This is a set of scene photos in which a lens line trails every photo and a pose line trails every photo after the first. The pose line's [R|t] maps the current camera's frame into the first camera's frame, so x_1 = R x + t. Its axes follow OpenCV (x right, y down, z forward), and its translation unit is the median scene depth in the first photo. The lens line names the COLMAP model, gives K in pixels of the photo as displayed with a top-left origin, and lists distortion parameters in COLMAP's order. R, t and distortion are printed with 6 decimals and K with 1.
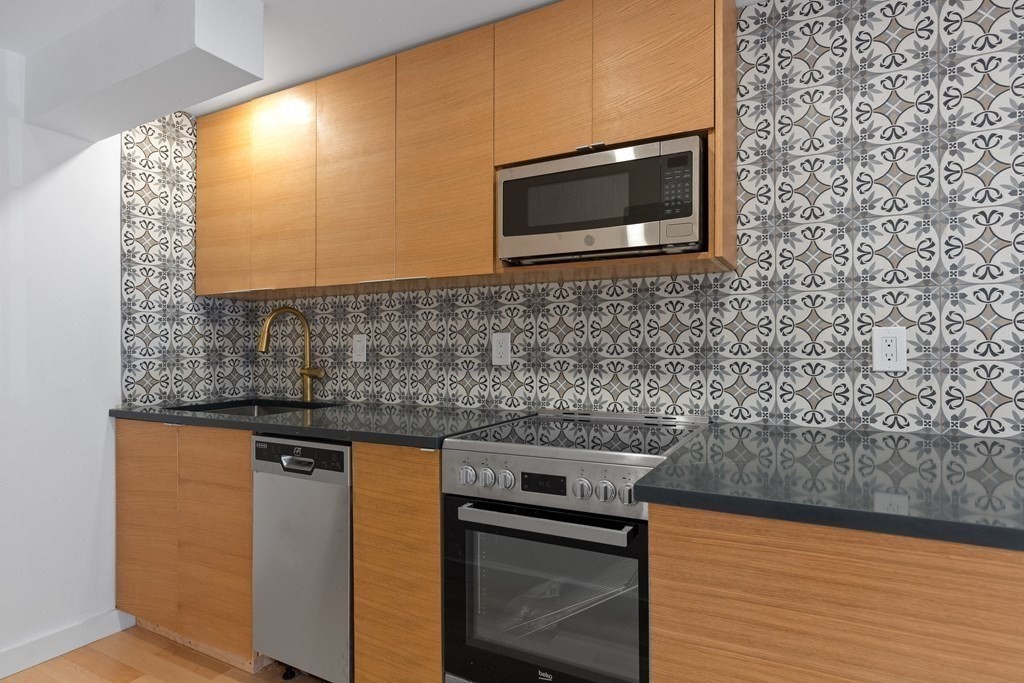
lens RADIAL K [[575.9, 0, 513.0], [0, 575.9, 340.4], [0, 0, 1]] dist [-0.004740, 0.000276]
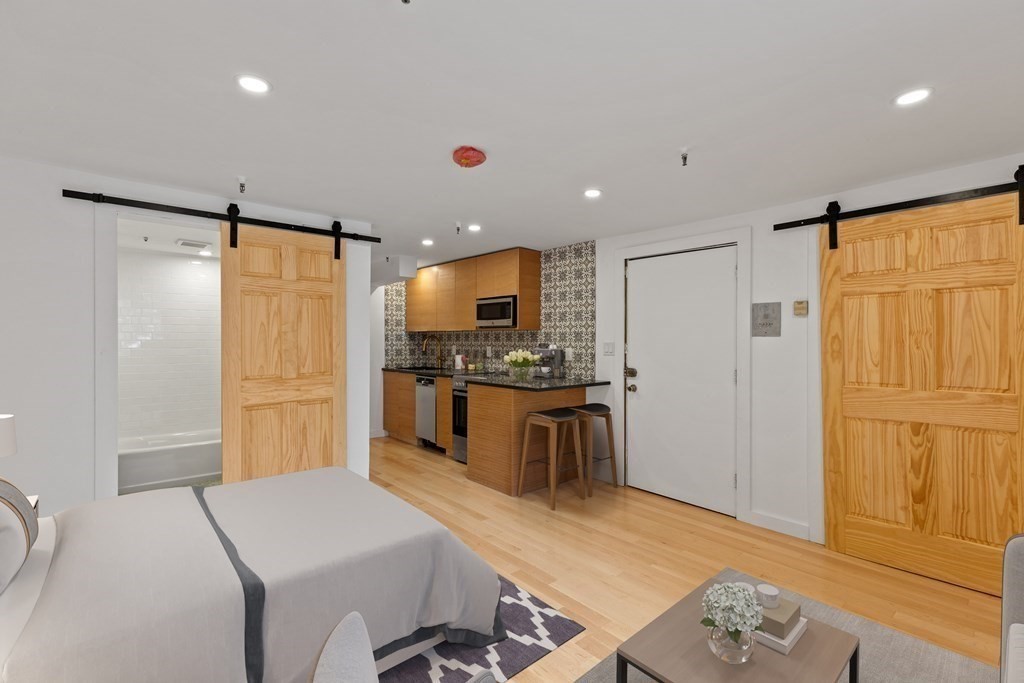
lens RADIAL K [[455.8, 0, 509.6], [0, 455.8, 343.1], [0, 0, 1]] dist [-0.000537, -0.000170]
pose [[0.940490, 0.009297, -0.339694, 0.926050], [-0.003502, 0.999838, 0.017668, -0.074842], [0.339804, -0.015428, 0.940370, -1.278933]]
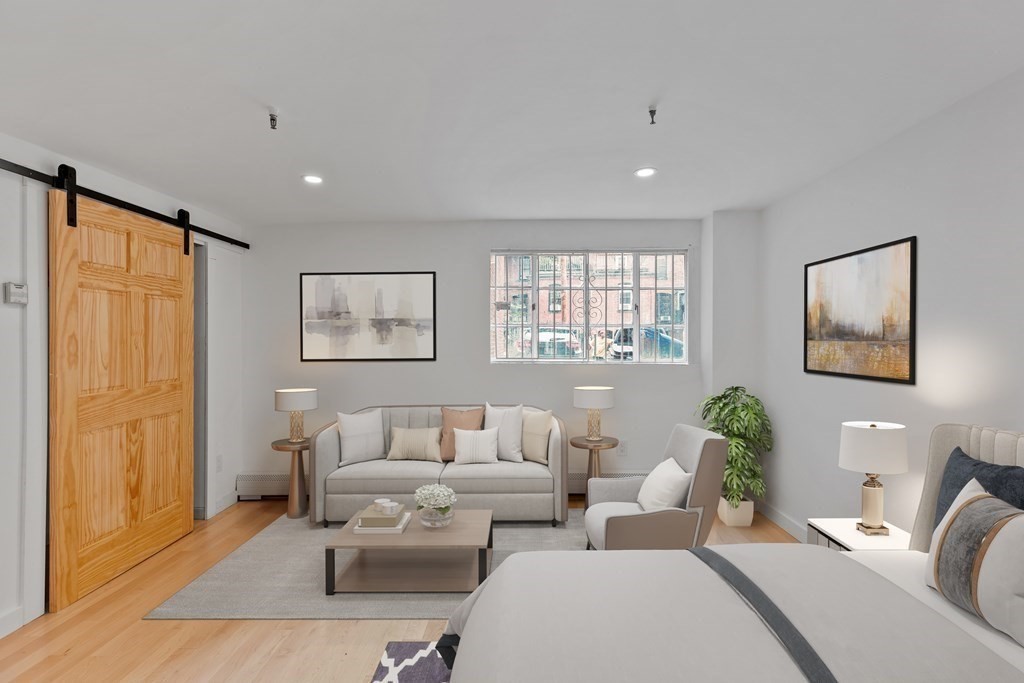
lens RADIAL K [[530.8, 0, 512.0], [0, 530.8, 339.3], [0, 0, 1]] dist [-0.000661, 0.000107]
pose [[-0.507475, 0.005949, 0.861646, -0.725821], [-0.009783, 0.999872, -0.012665, -0.054504], [-0.861611, -0.014856, -0.507352, 0.617205]]
